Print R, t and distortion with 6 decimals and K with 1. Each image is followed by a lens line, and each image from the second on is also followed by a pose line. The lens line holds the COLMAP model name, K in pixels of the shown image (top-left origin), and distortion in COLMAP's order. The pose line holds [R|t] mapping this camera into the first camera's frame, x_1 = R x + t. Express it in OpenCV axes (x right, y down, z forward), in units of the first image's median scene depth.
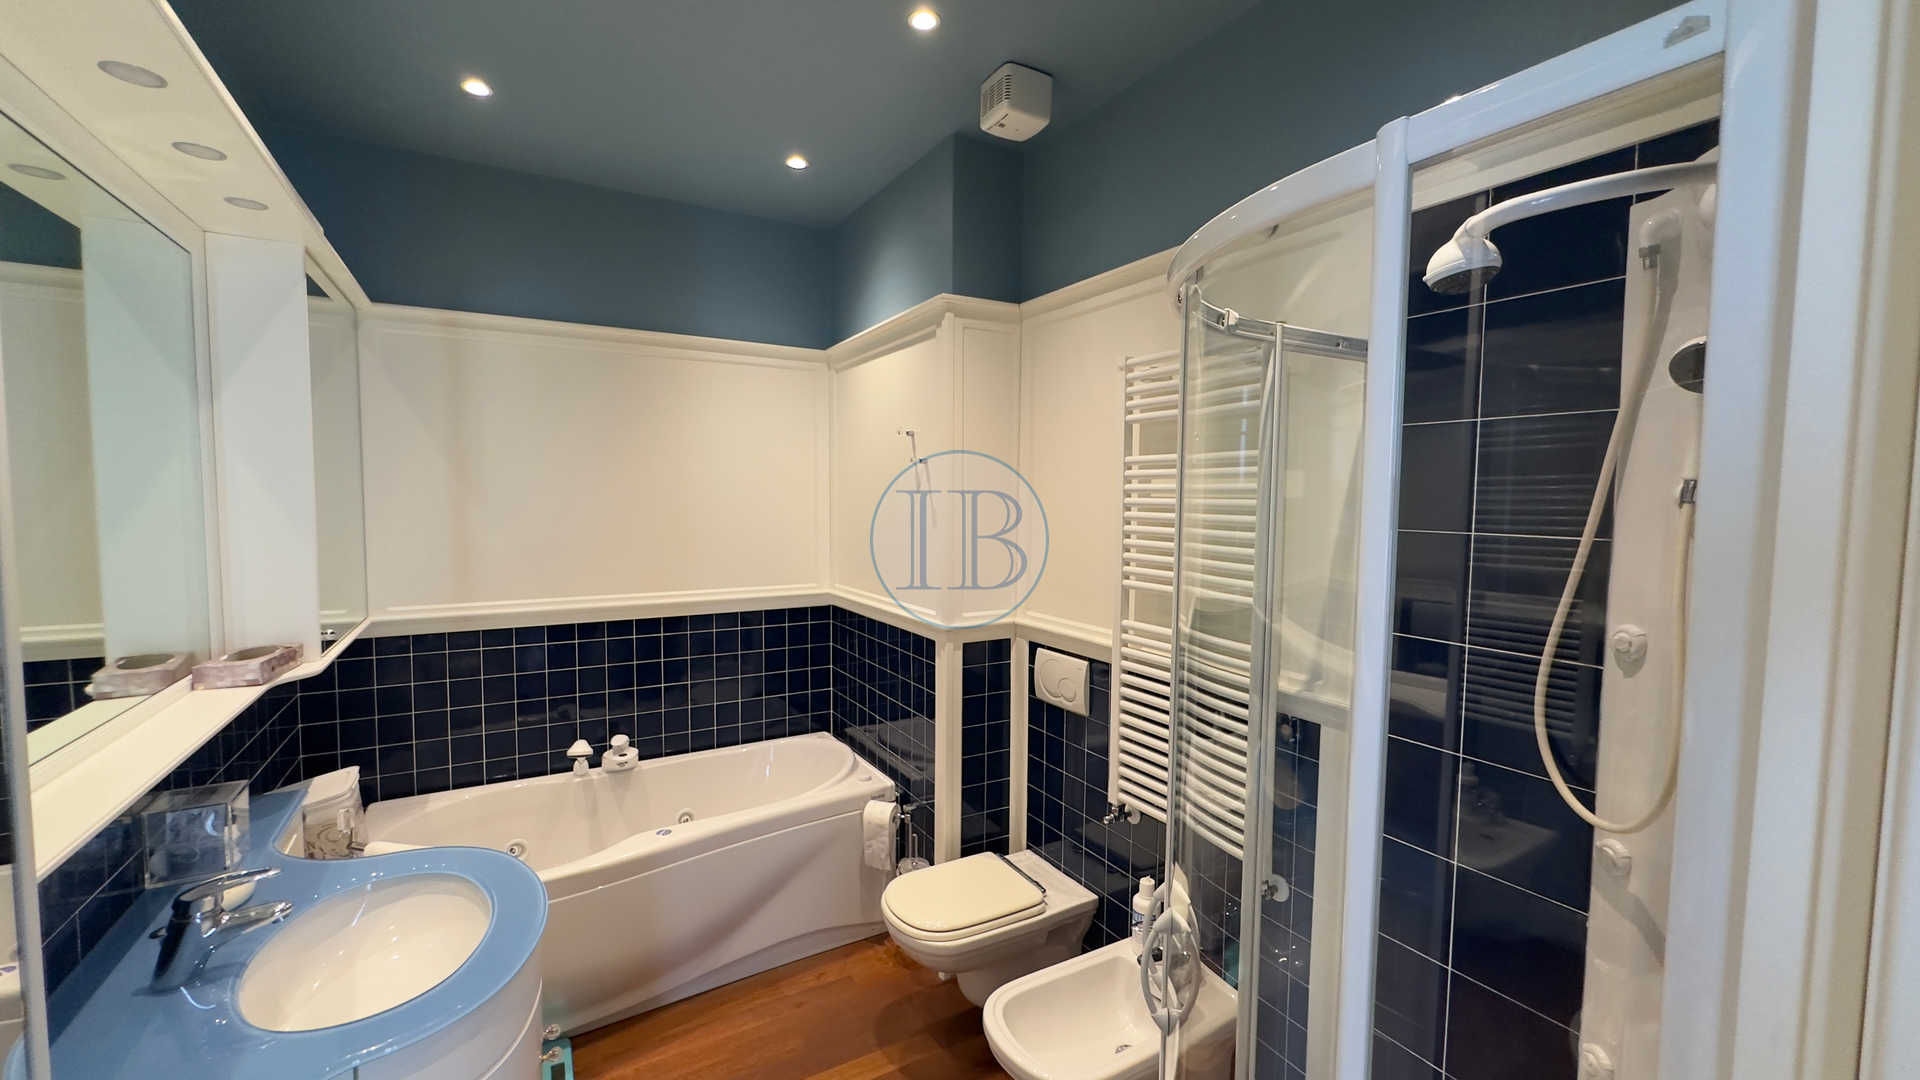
lens RADIAL K [[764.9, 0, 960.8], [0, 764.9, 543.3], [0, 0, 1]] dist [-0.008772, 0.000988]
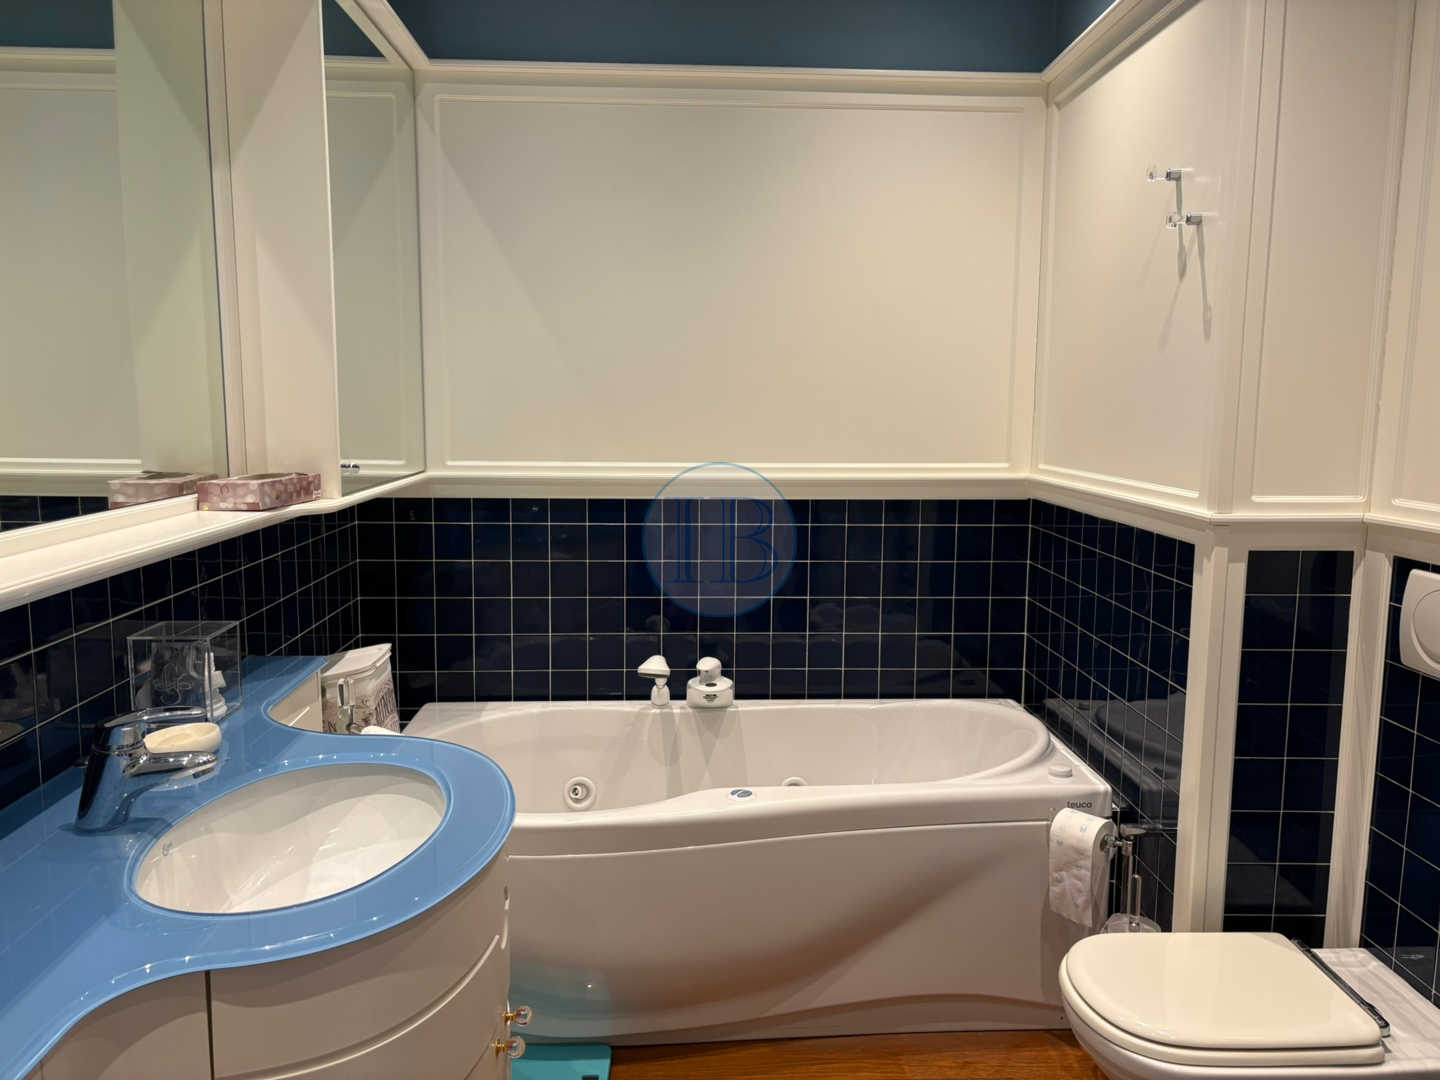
lens RADIAL K [[1088.4, 0, 726.9], [0, 1088.4, 546.8], [0, 0, 1]] dist [0.031910, -0.020276]
pose [[0.882644, 0.062263, -0.465900, 0.036888], [-0.029853, 0.996613, 0.076630, 0.077582], [0.469093, -0.053728, 0.881513, 0.132851]]
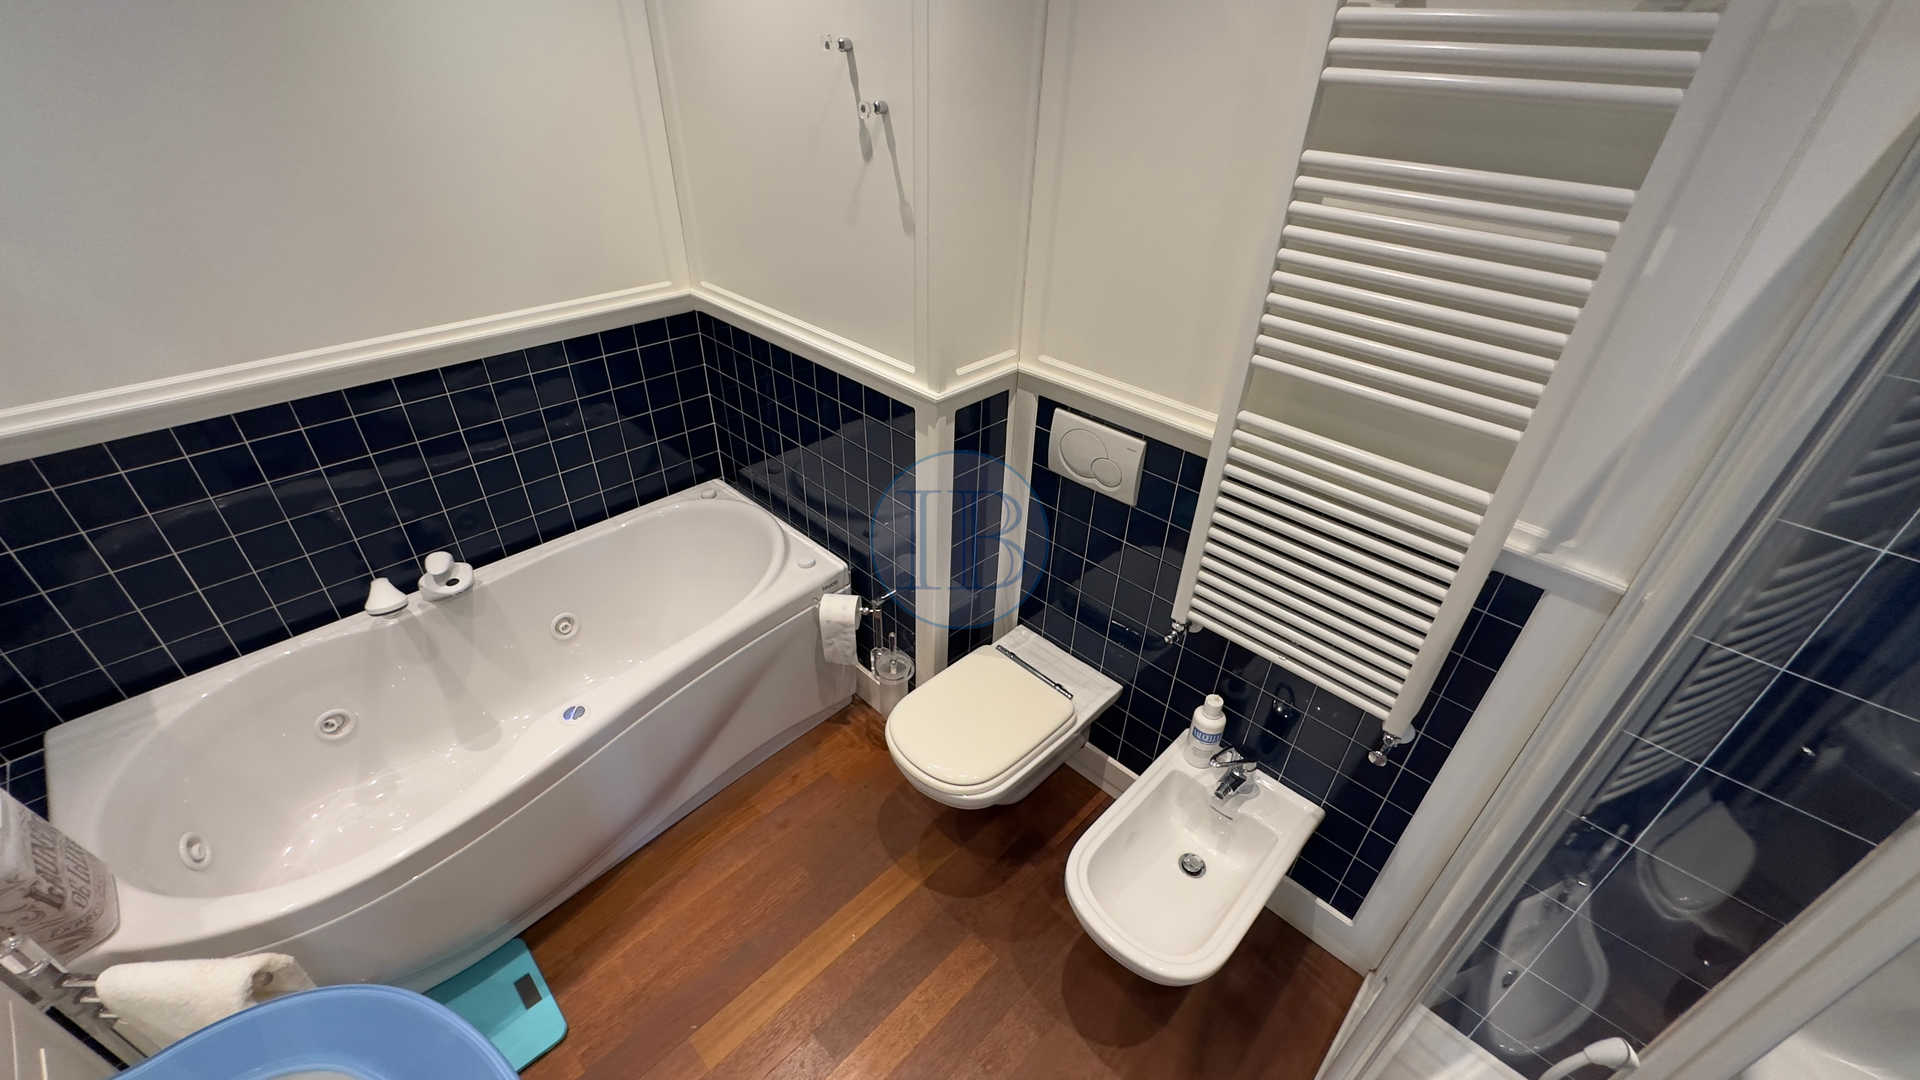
lens RADIAL K [[764.9, 0, 962.4], [0, 764.9, 544.4], [0, 0, 1]] dist [-0.008772, 0.000988]
pose [[0.963463, -0.129072, 0.234689, -0.168550], [-0.007609, 0.862684, 0.505686, -0.116336], [-0.267732, -0.488995, 0.830182, 0.346915]]
